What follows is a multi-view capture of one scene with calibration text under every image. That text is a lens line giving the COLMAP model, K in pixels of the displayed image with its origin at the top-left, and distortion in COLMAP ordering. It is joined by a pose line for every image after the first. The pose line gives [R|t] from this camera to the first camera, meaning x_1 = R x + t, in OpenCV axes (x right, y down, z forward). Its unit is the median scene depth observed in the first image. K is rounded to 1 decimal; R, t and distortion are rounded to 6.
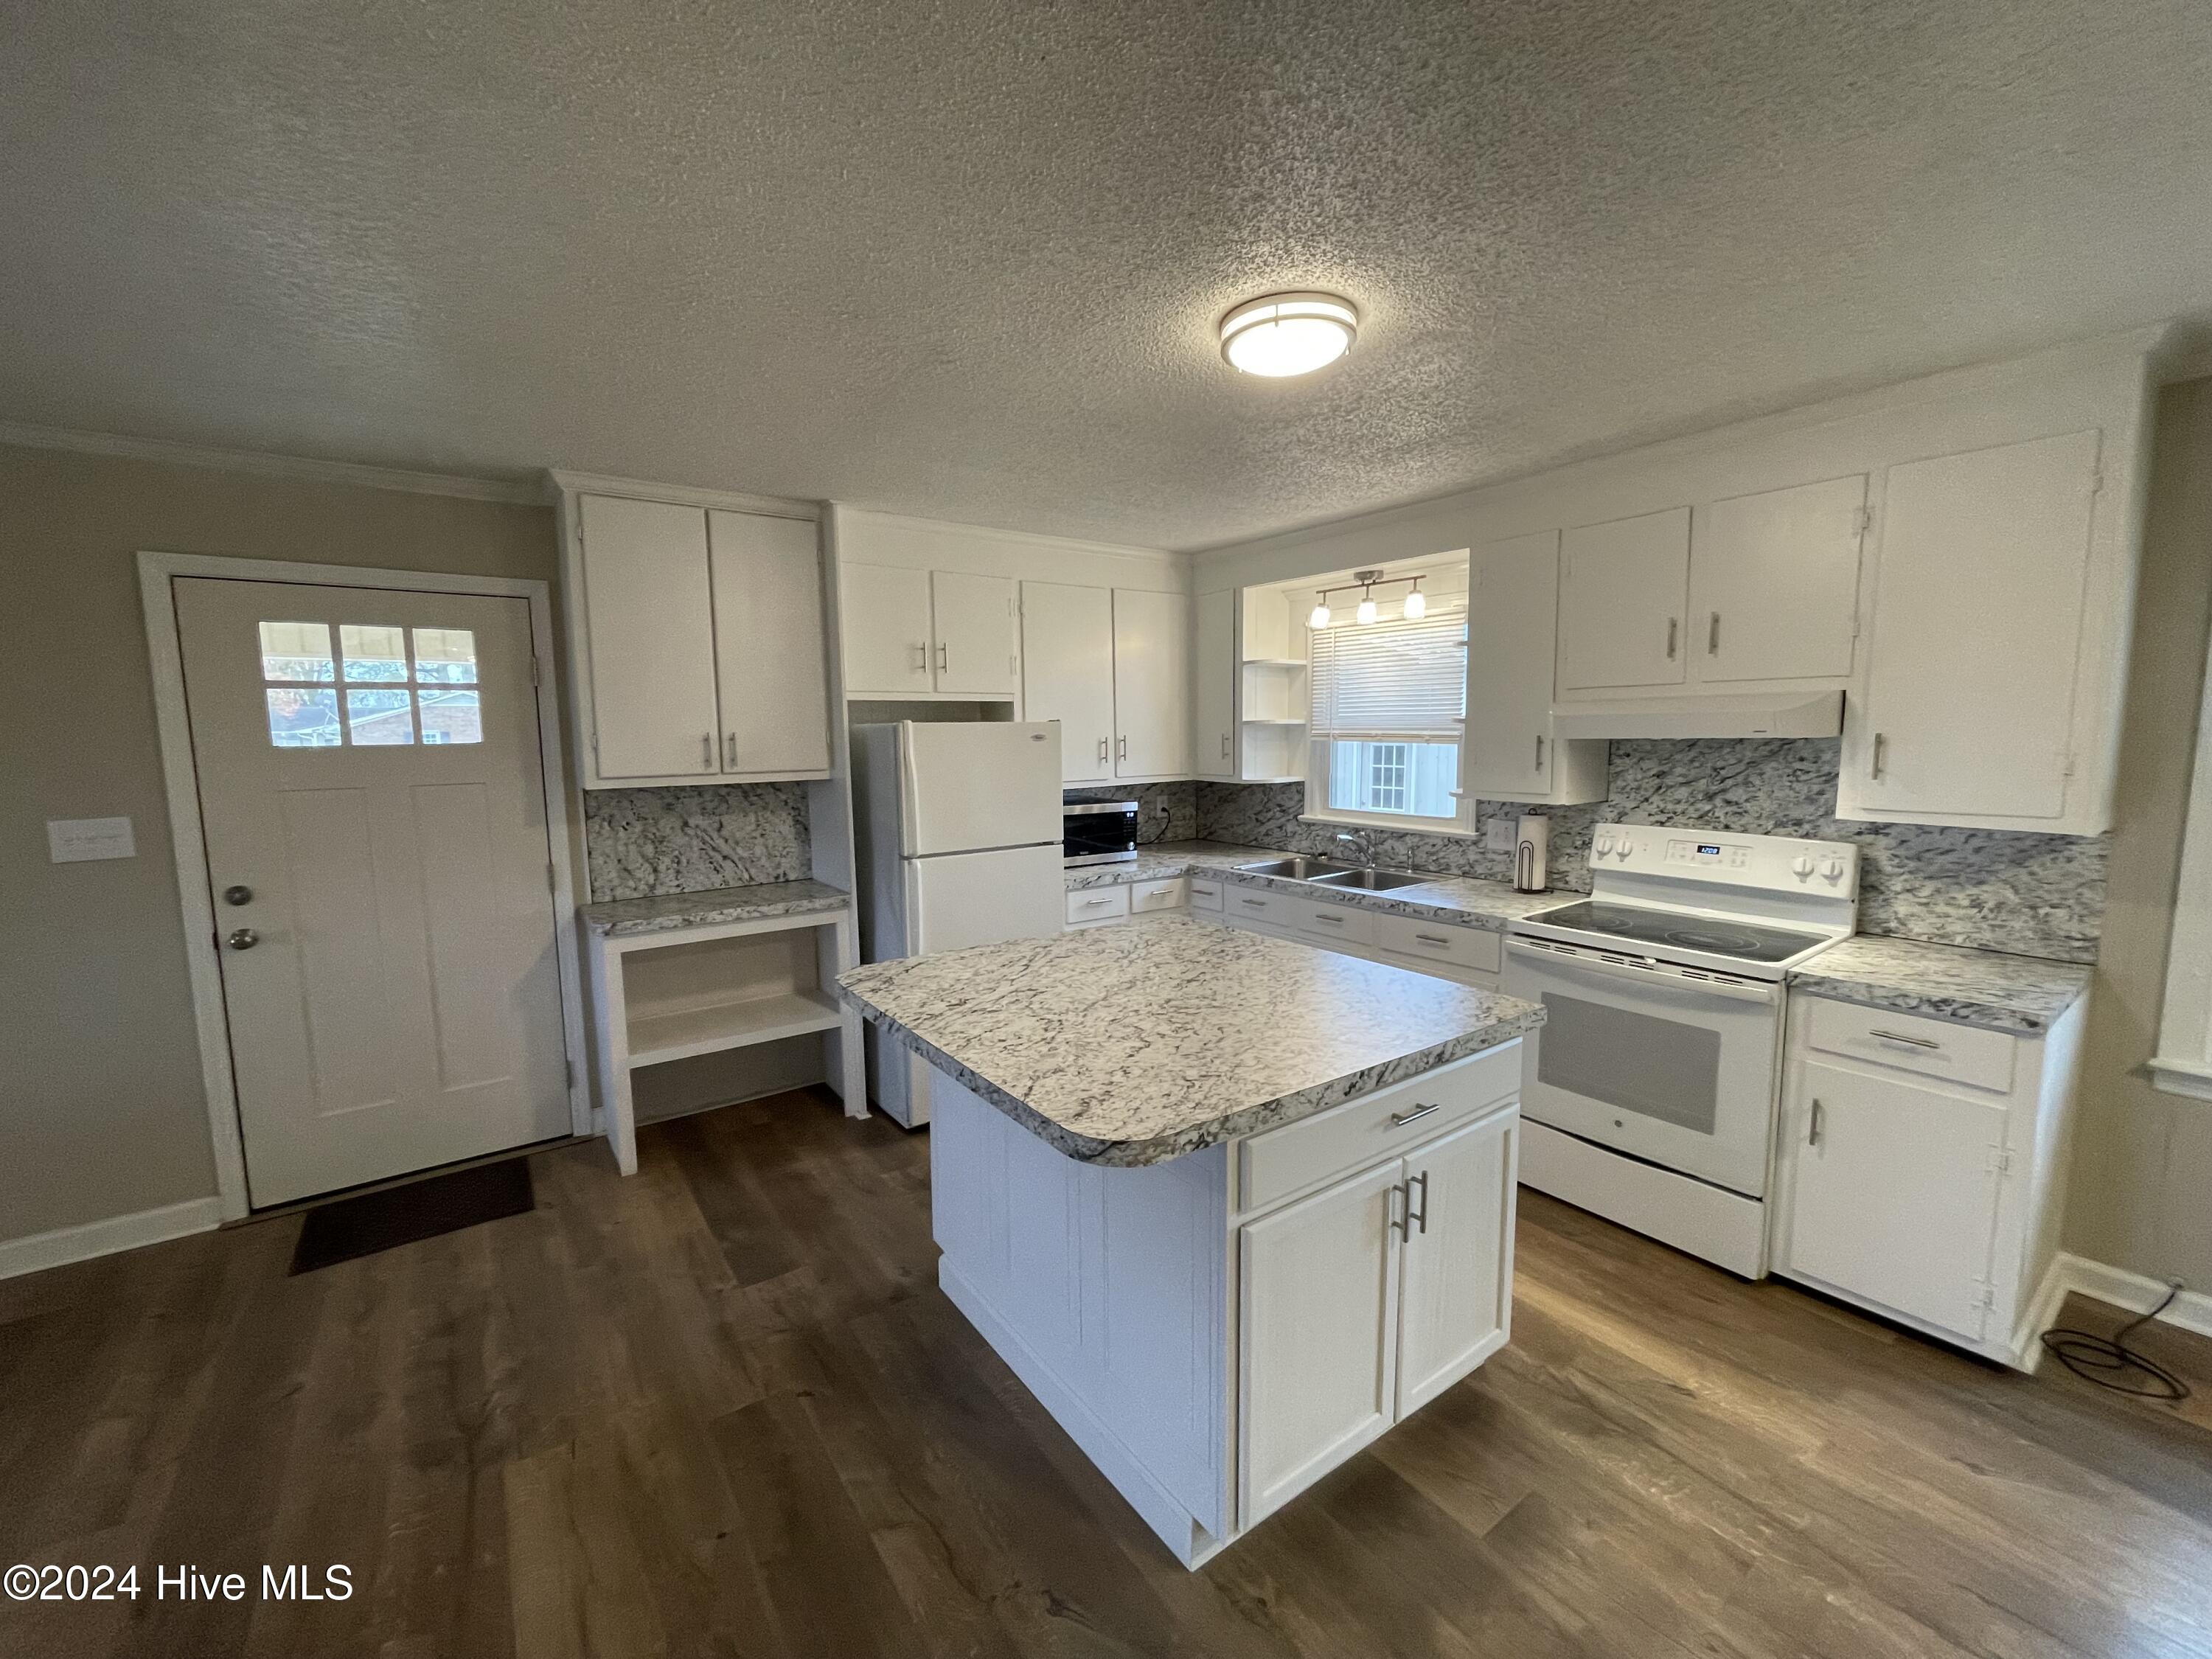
lens RADIAL K [[900.9, 0, 1094.2], [0, 900.9, 830.3], [0, 0, 1]] dist [0.003401, 0.000335]
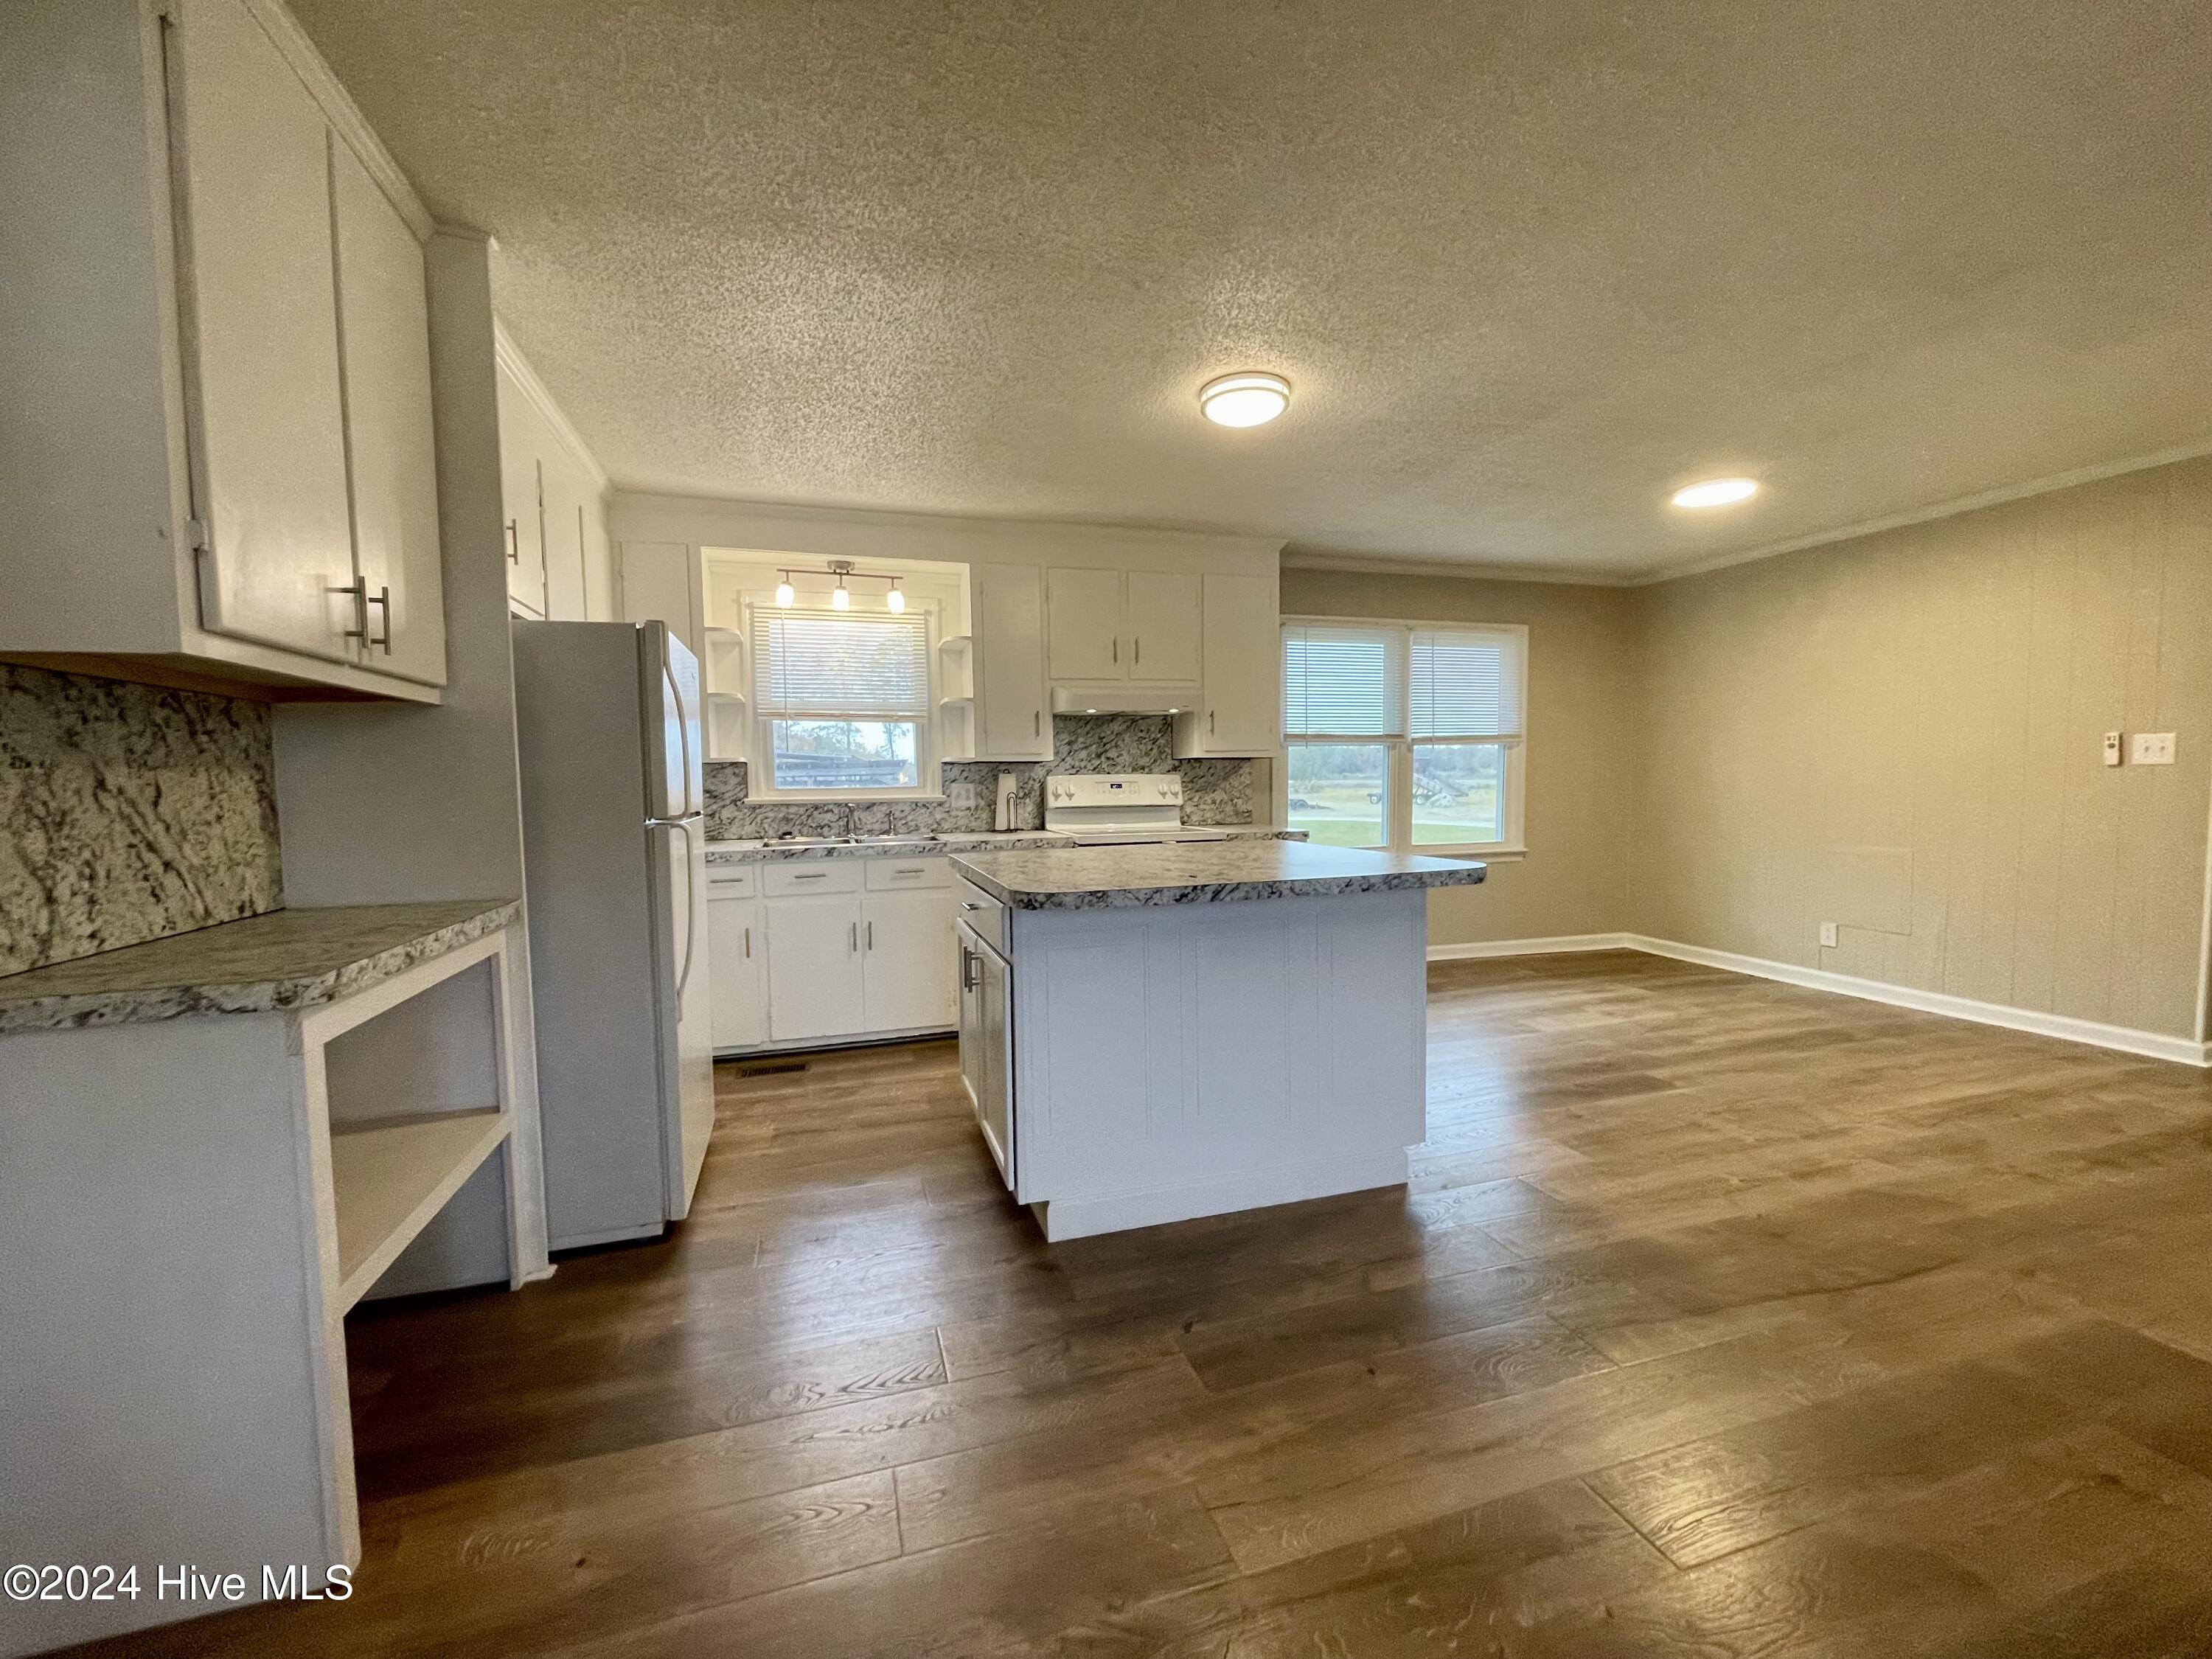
lens RADIAL K [[893.7, 0, 1102.2], [0, 893.7, 825.5], [0, 0, 1]] dist [0.001498, 0.000166]
pose [[0.313995, -0.044712, 0.948371, -0.700853], [0.121308, 0.992593, 0.006633, 0.064897], [-0.941643, 0.112963, 0.317093, 0.441582]]
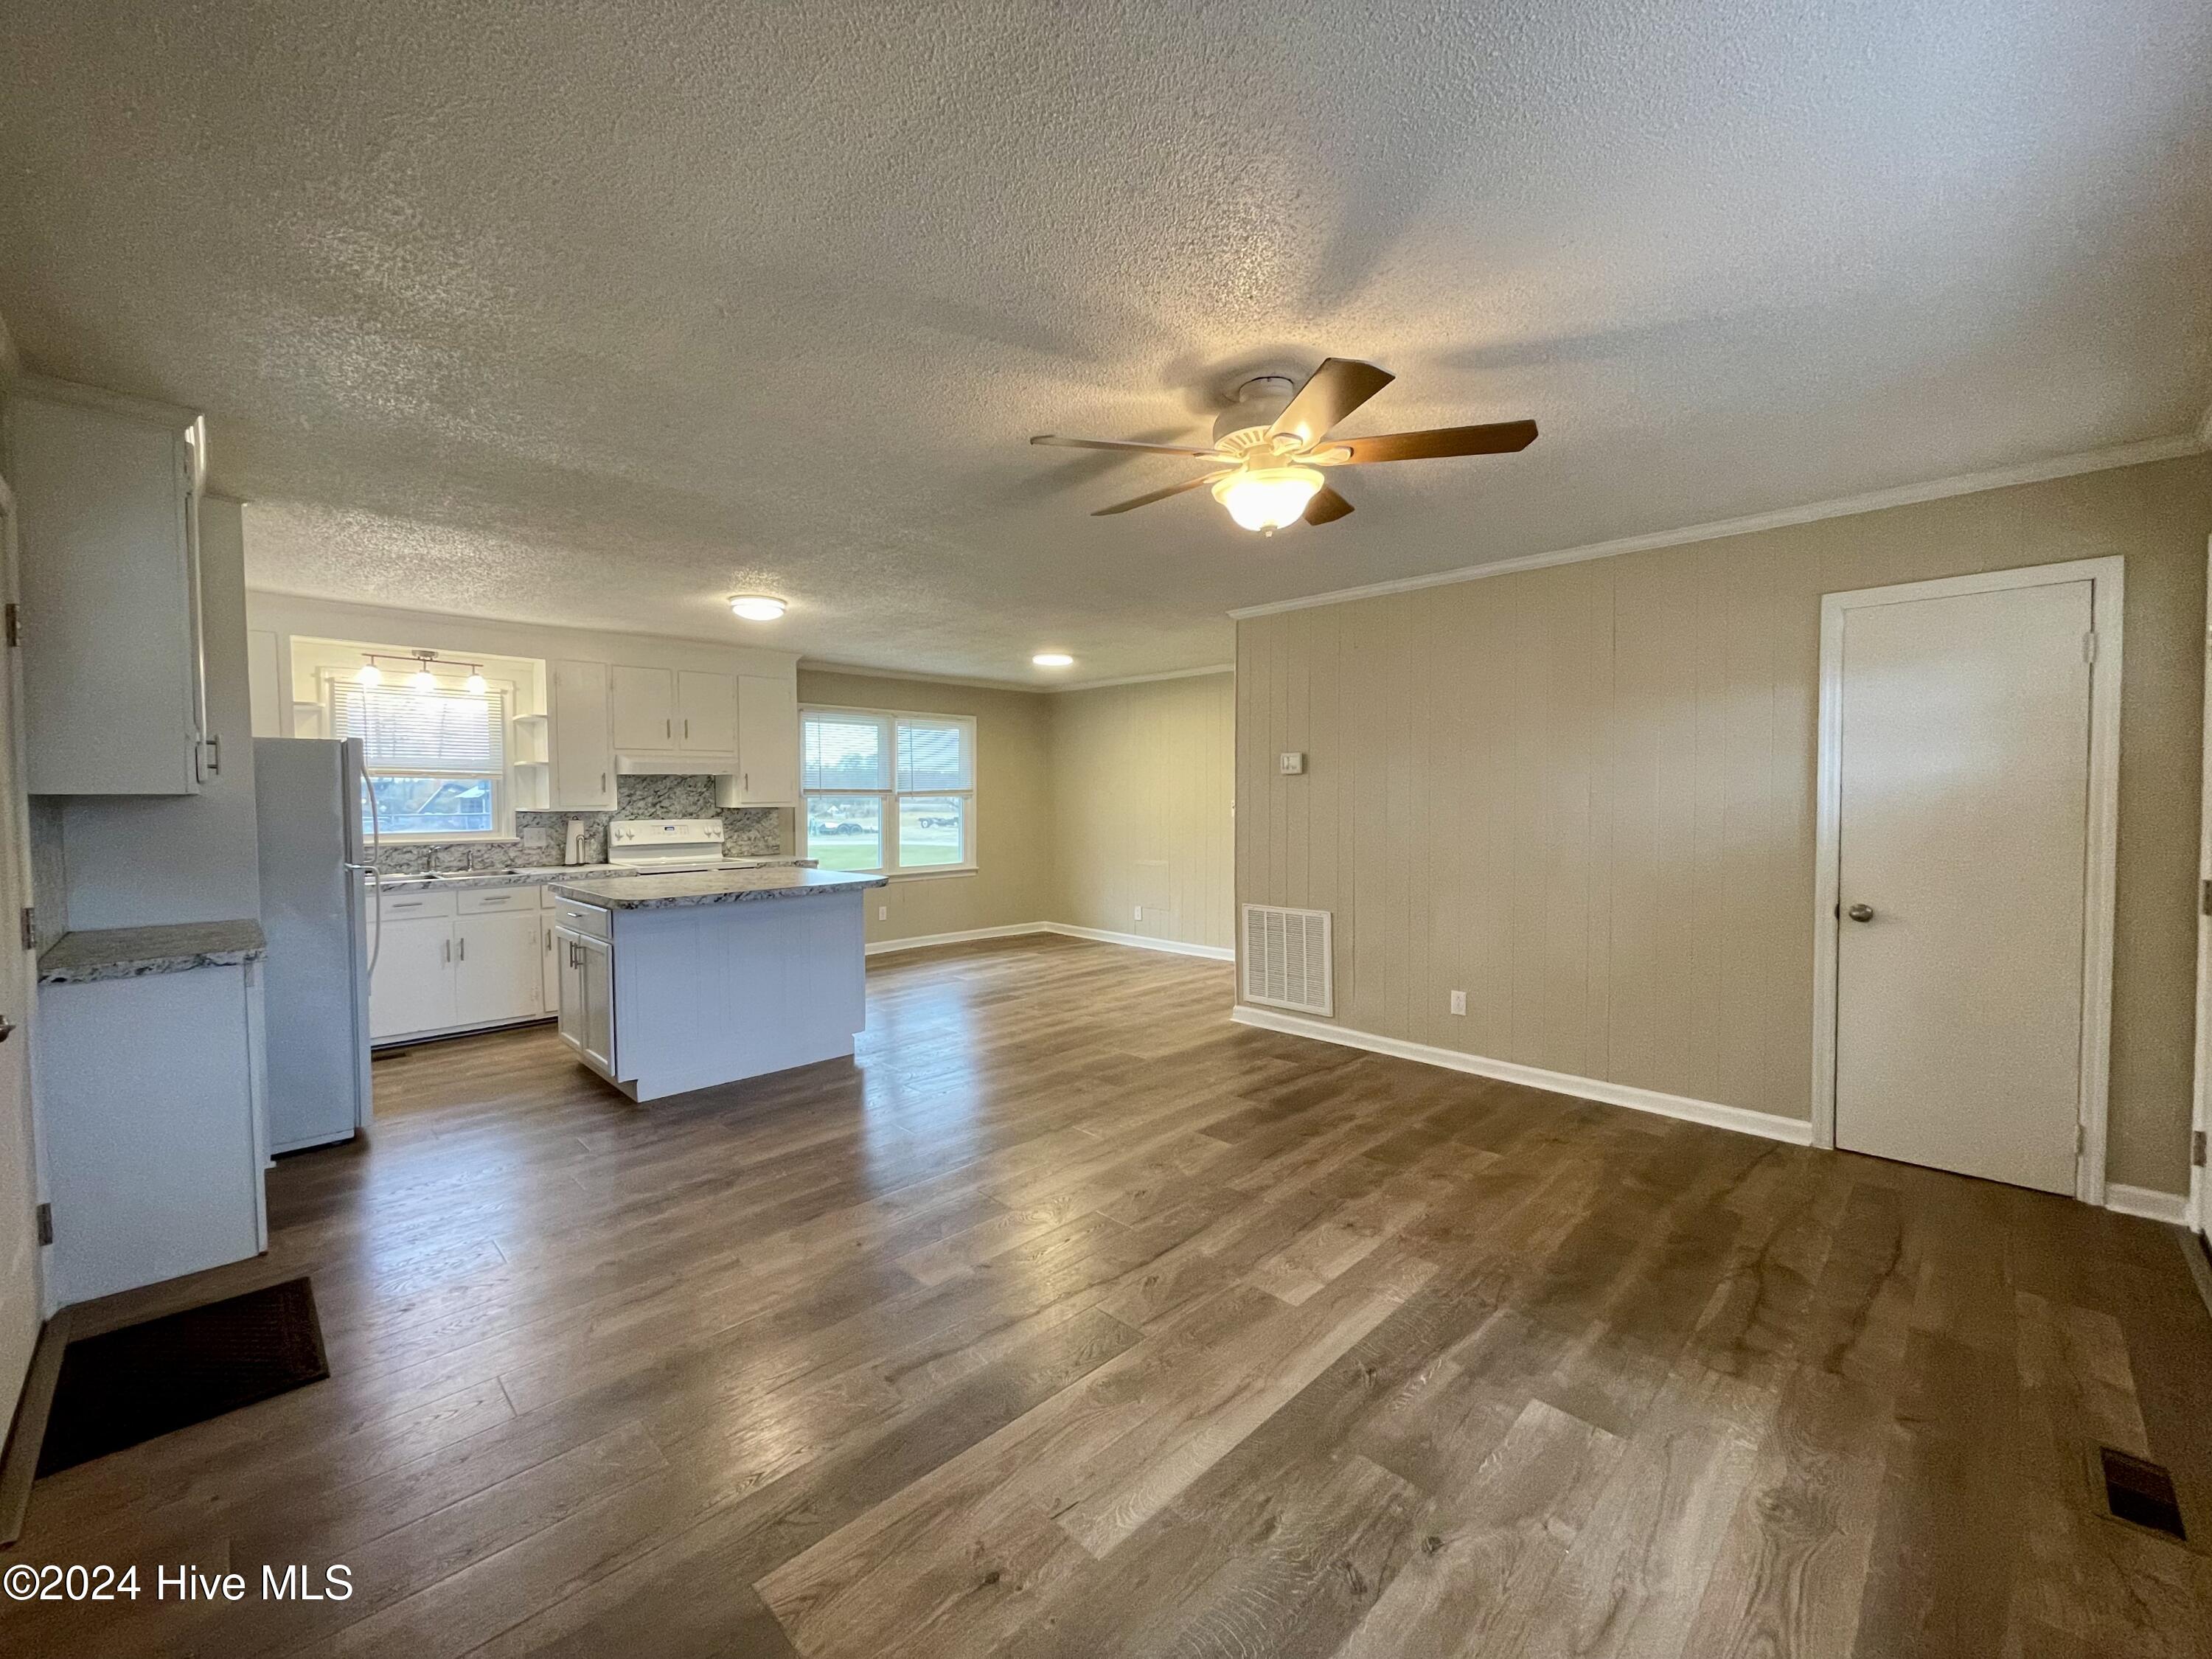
lens RADIAL K [[894.2, 0, 1108.0], [0, 894.2, 824.4], [0, 0, 1]] dist [-0.020404, -0.000020]
pose [[-0.167421, -0.019937, 0.985684, -1.296214], [0.121515, 0.991755, 0.040700, 0.043278], [-0.978368, 0.126589, -0.163618, 0.279387]]
